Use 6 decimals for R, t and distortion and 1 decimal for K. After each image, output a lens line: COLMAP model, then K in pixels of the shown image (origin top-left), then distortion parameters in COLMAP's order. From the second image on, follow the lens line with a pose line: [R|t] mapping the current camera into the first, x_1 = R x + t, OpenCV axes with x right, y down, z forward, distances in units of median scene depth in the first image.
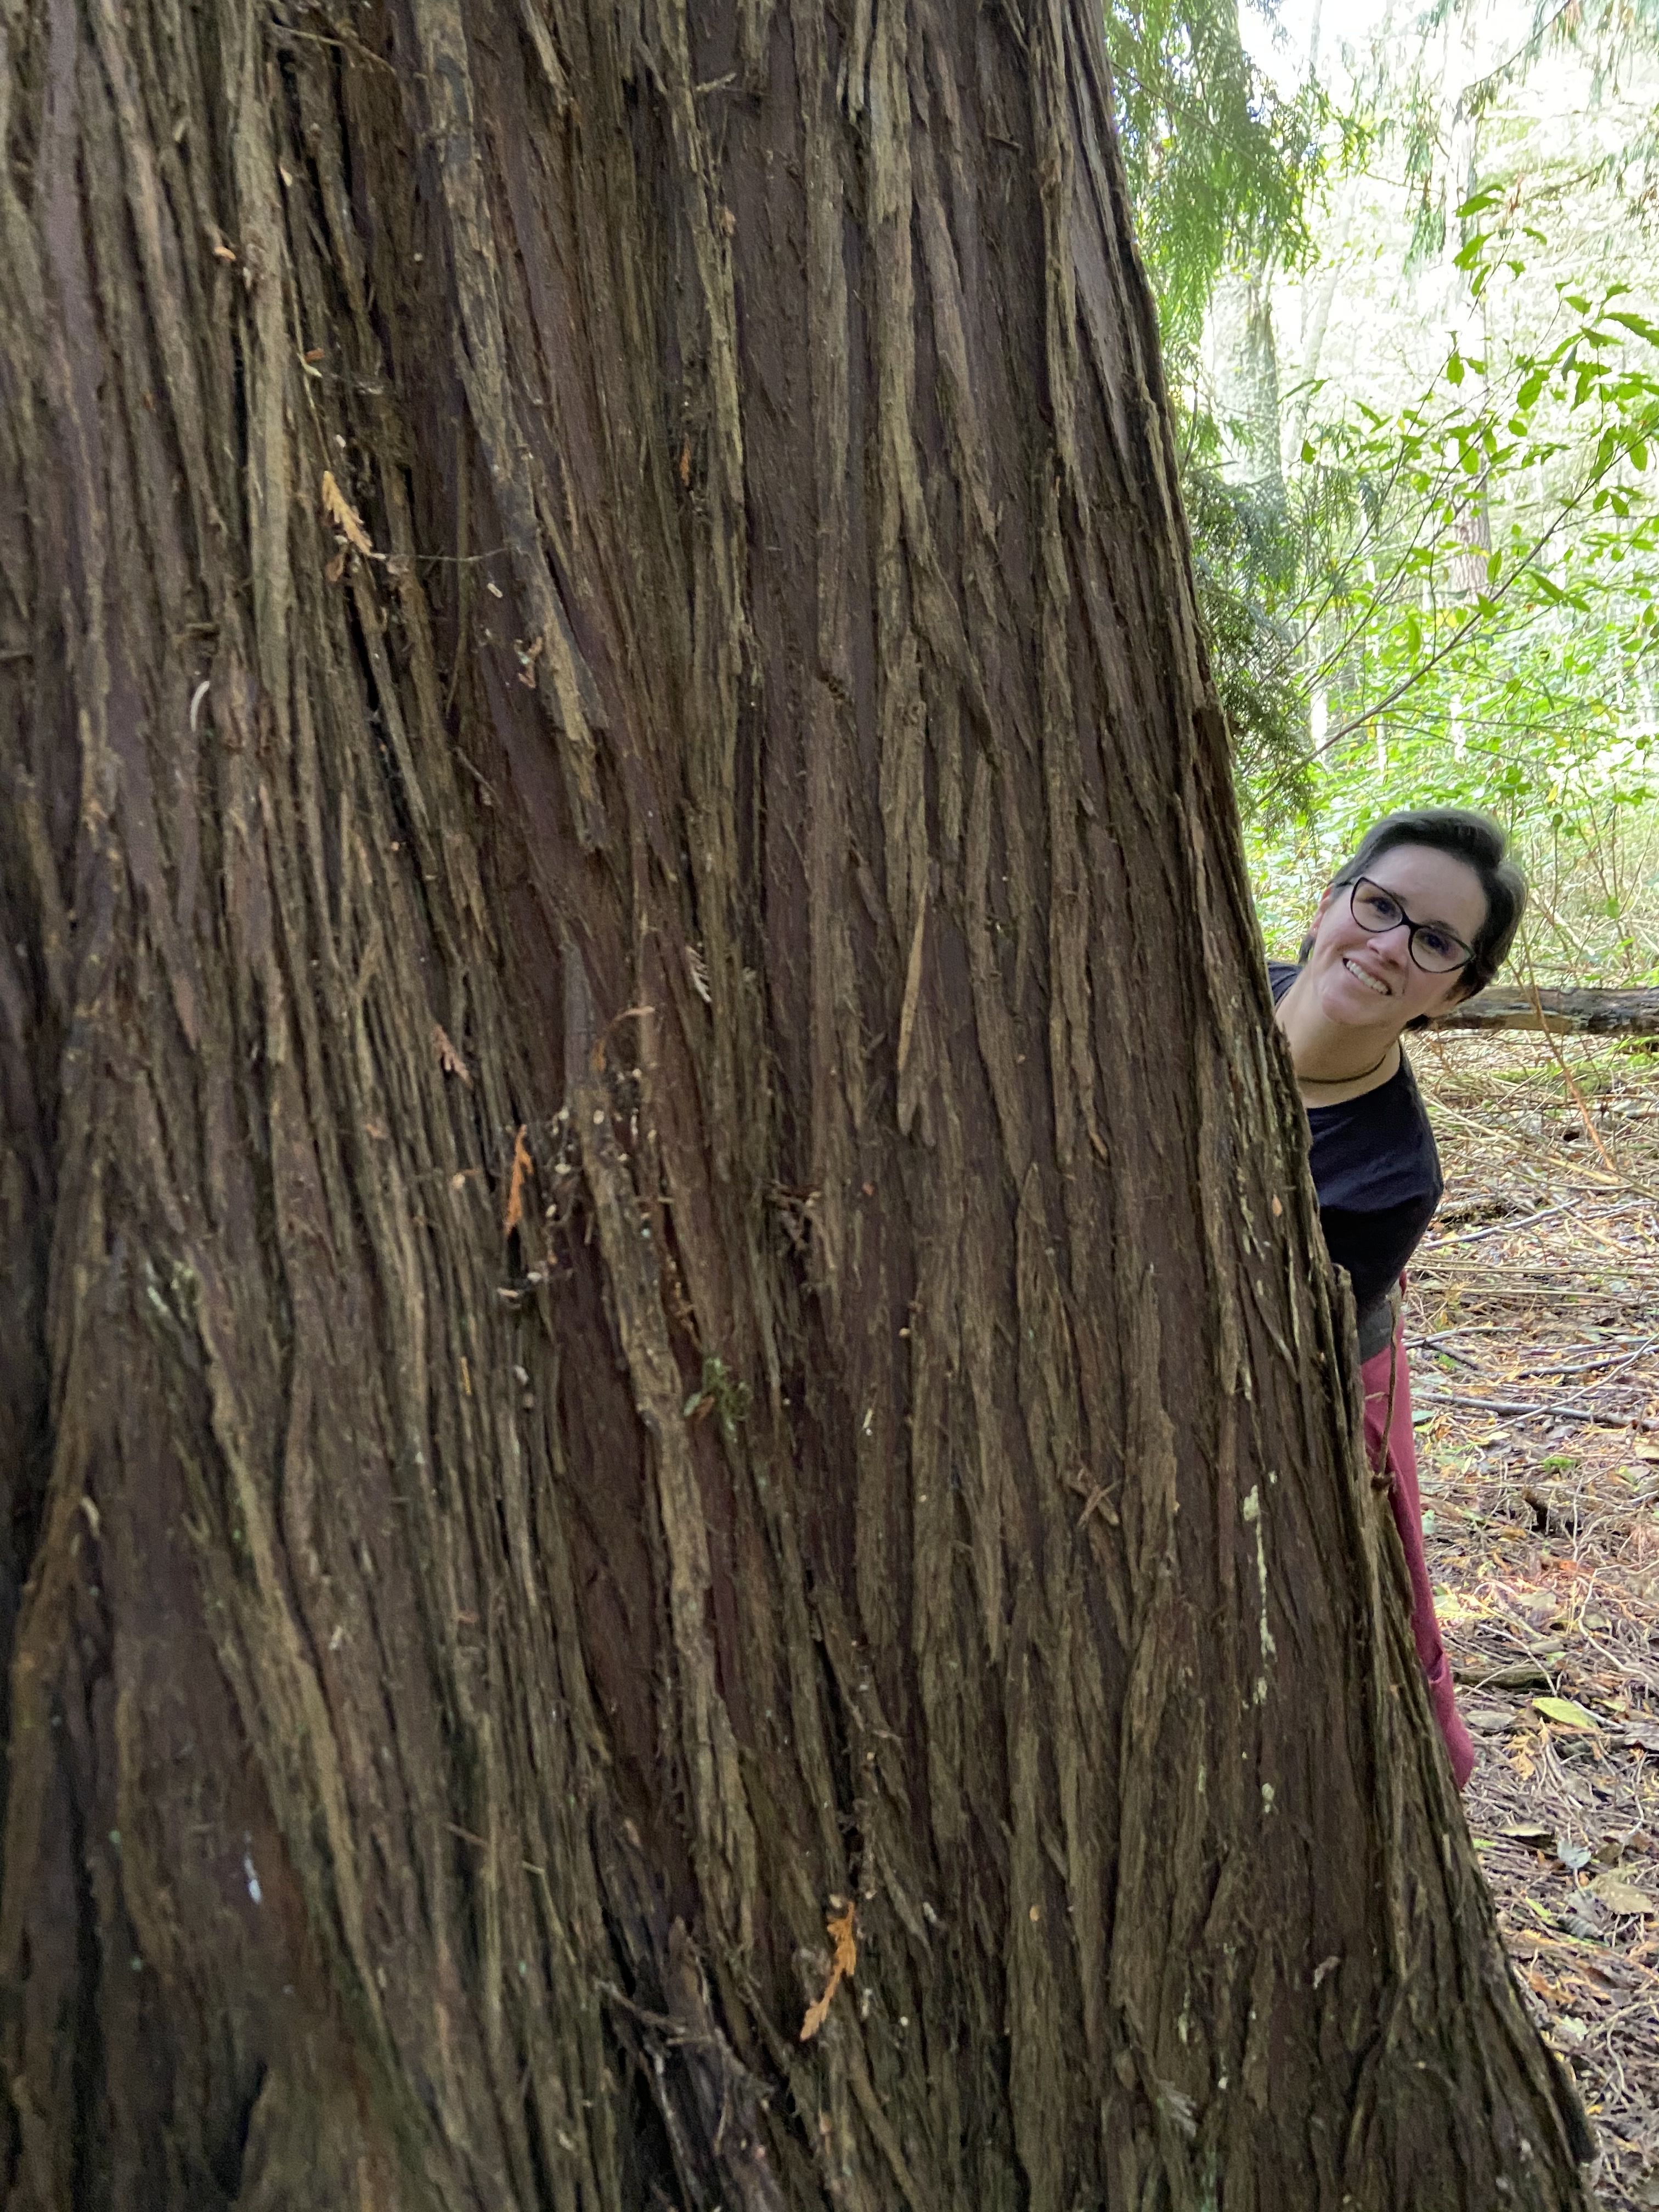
lens RADIAL K [[1690.6, 0, 829.5], [0, 1690.6, 1106.0], [0, 0, 1]] dist [0.004178, 0.002070]
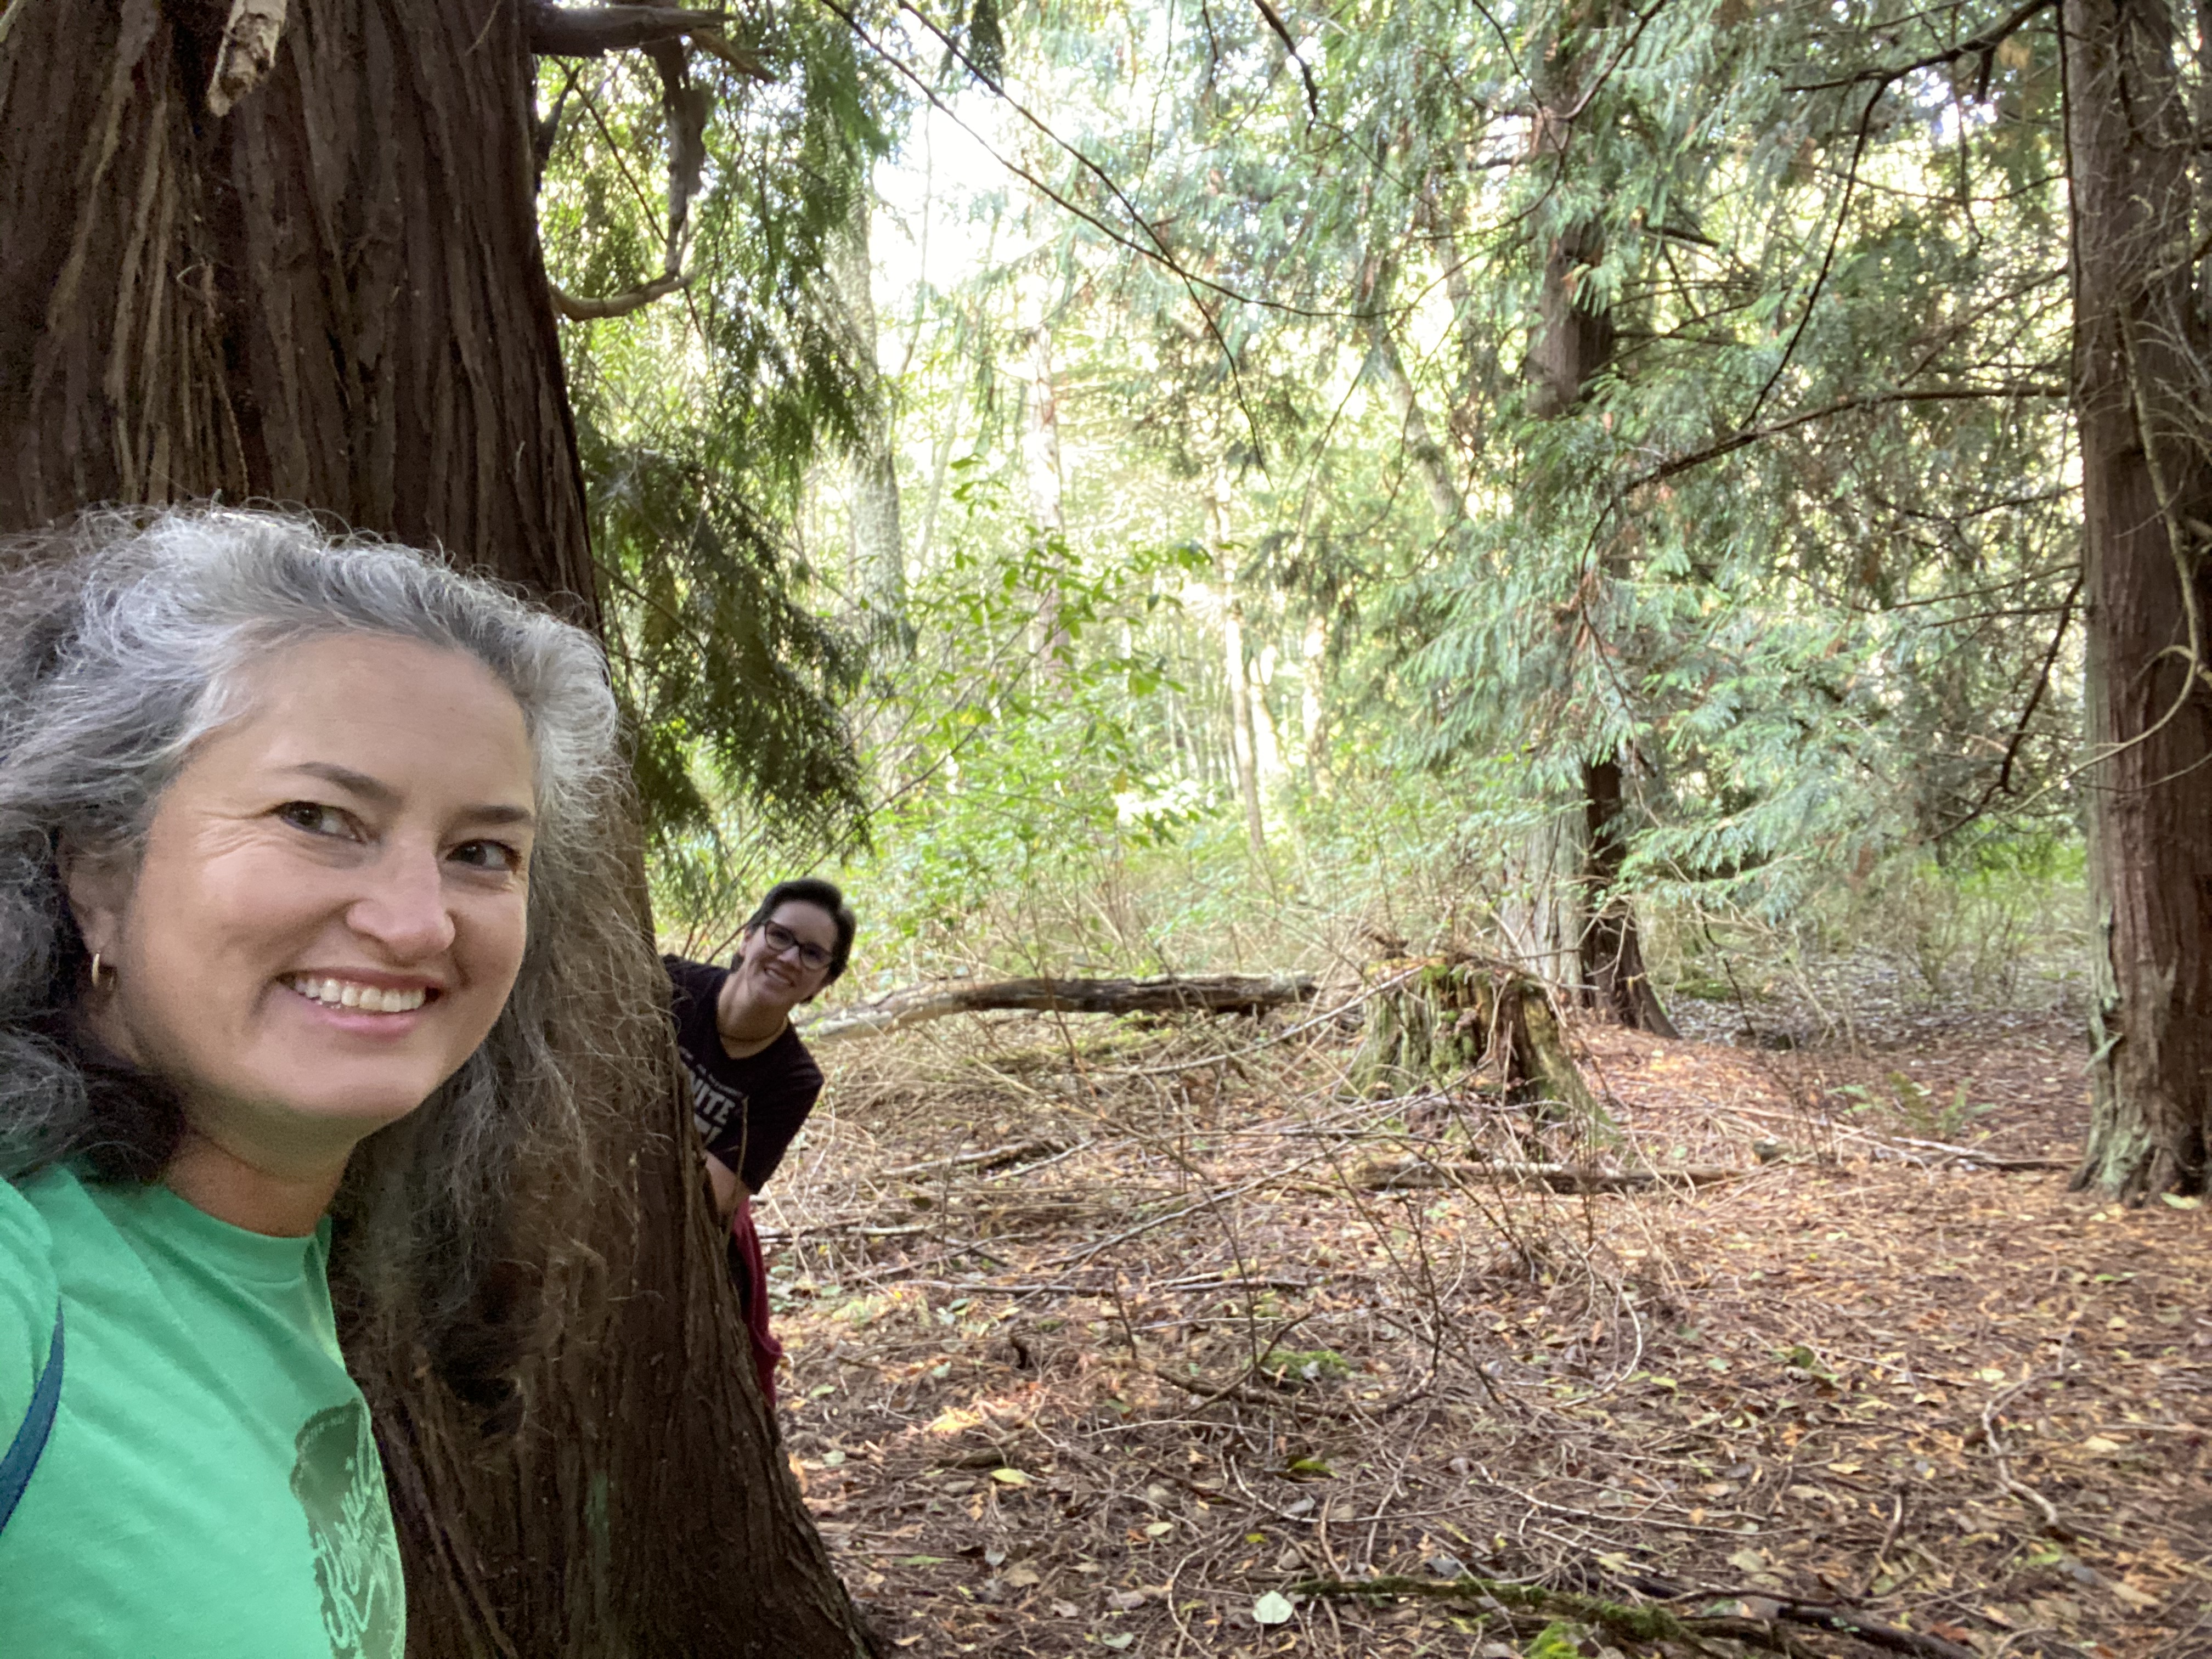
lens RADIAL K [[1471.0, 0, 1104.8], [0, 1471.0, 835.5], [0, 0, 1]] dist [0.044706, -0.045391]
pose [[0.926167, 0.041601, 0.374811, 0.009383], [0.022604, 0.985986, -0.165292, 0.021278], [-0.376435, 0.161560, 0.912247, -0.188901]]
